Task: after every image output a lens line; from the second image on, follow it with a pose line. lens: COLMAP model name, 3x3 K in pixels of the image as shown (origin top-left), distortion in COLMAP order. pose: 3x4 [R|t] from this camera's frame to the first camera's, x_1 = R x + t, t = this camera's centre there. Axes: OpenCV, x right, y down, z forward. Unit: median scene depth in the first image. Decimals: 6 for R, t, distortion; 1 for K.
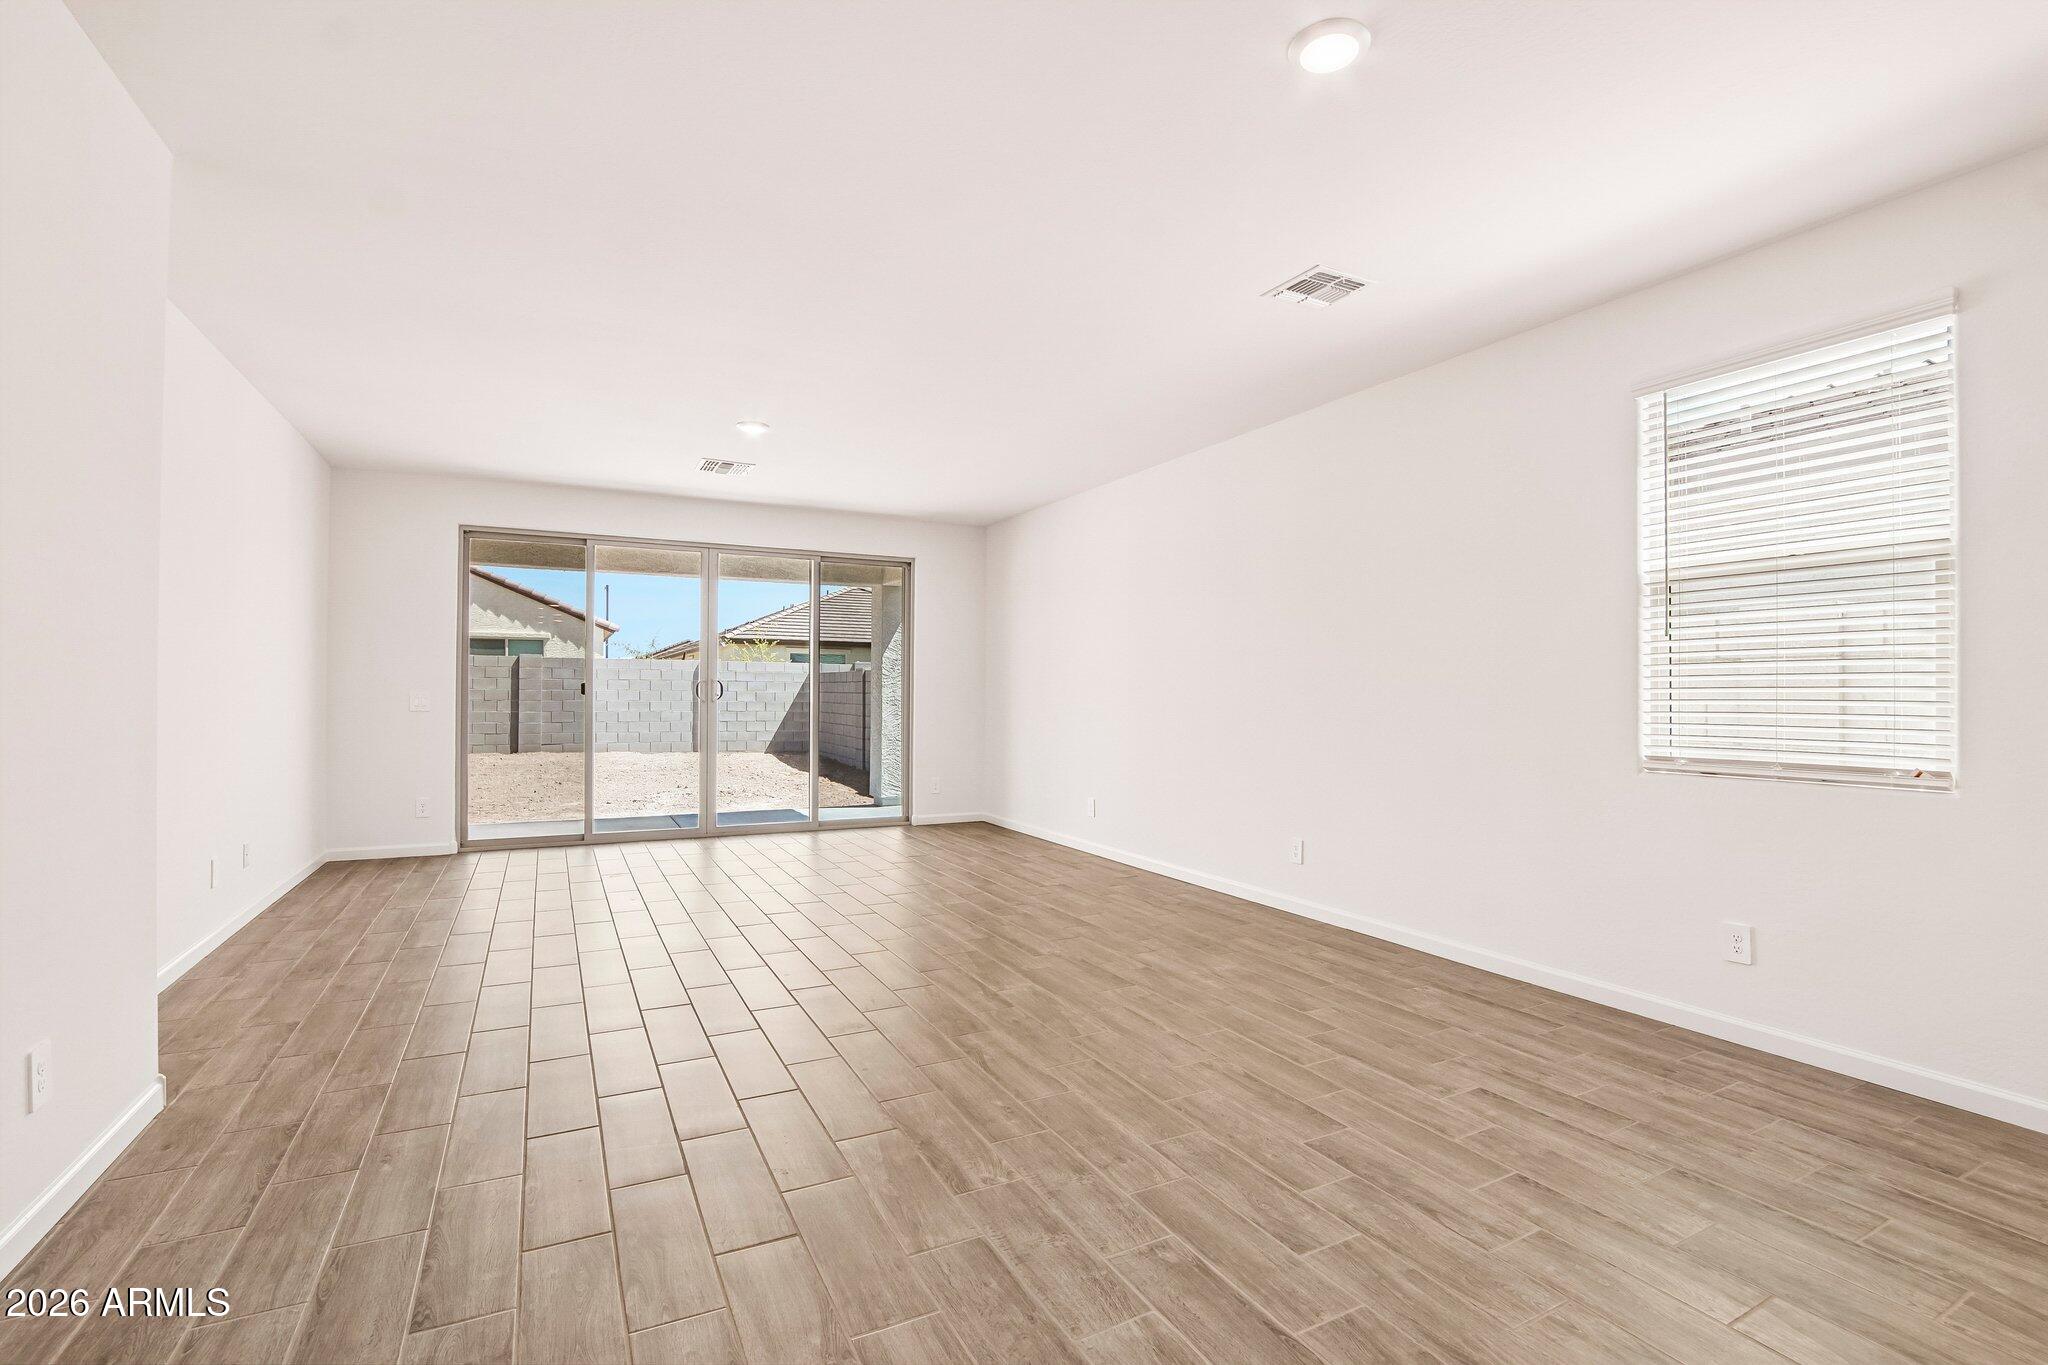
lens RADIAL K [[921.6, 0, 1010.0], [0, 921.6, 688.2], [0, 0, 1]] dist [-0.024575, 0.004295]
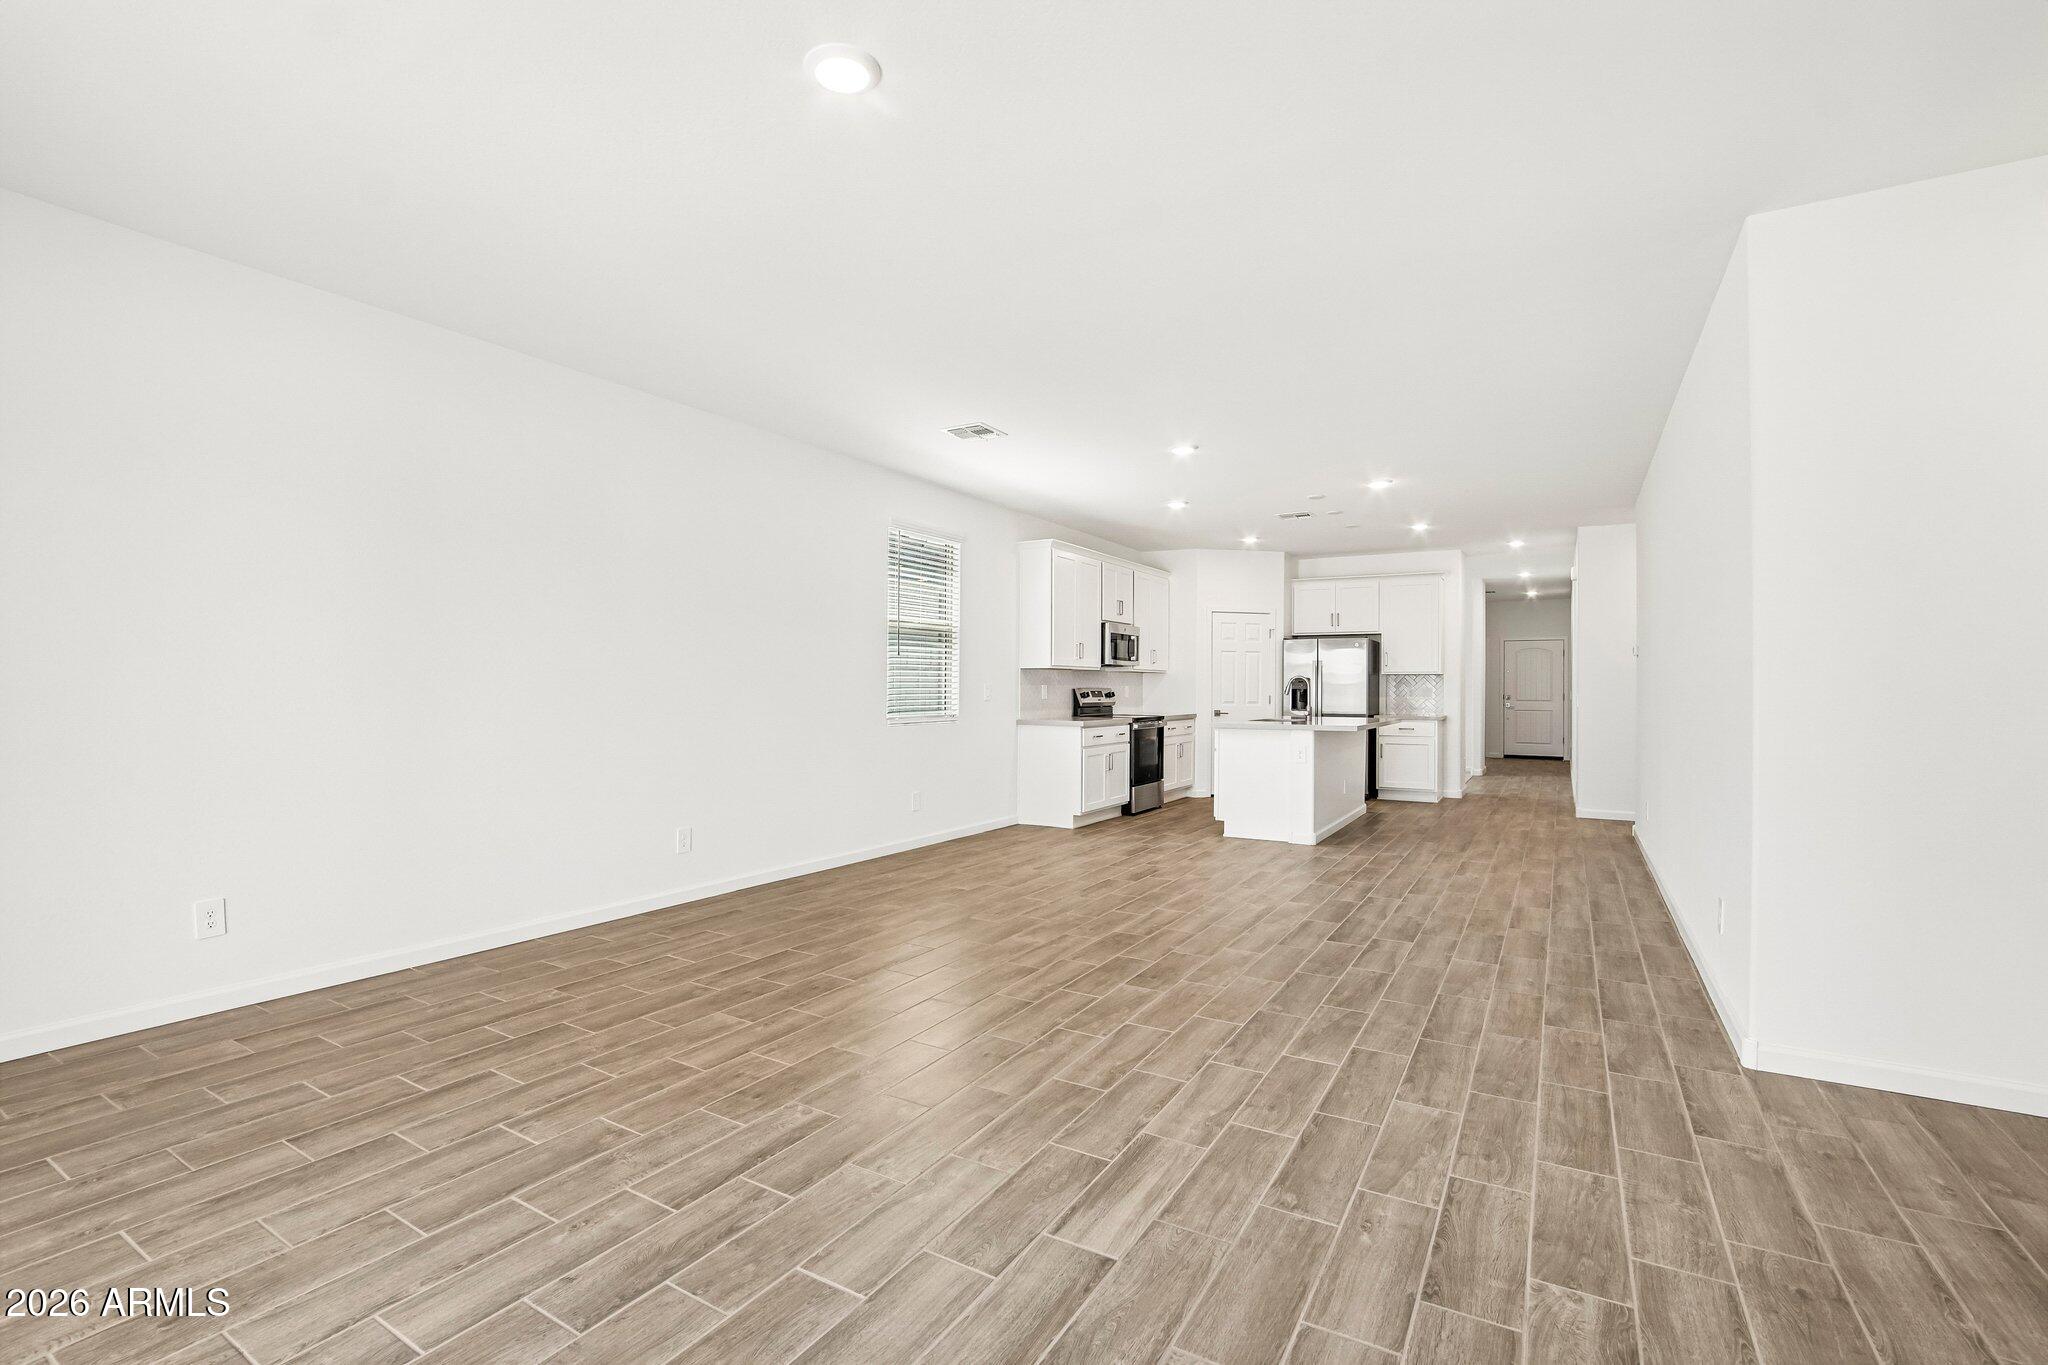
lens RADIAL K [[921.6, 0, 1010.0], [0, 921.6, 688.2], [0, 0, 1]] dist [-0.024575, 0.004295]
pose [[-0.530137, -0.012374, 0.847822, -1.129836], [-0.017607, 0.999839, 0.003583, 0.003018], [-0.847729, -0.013028, -0.530269, 1.914717]]
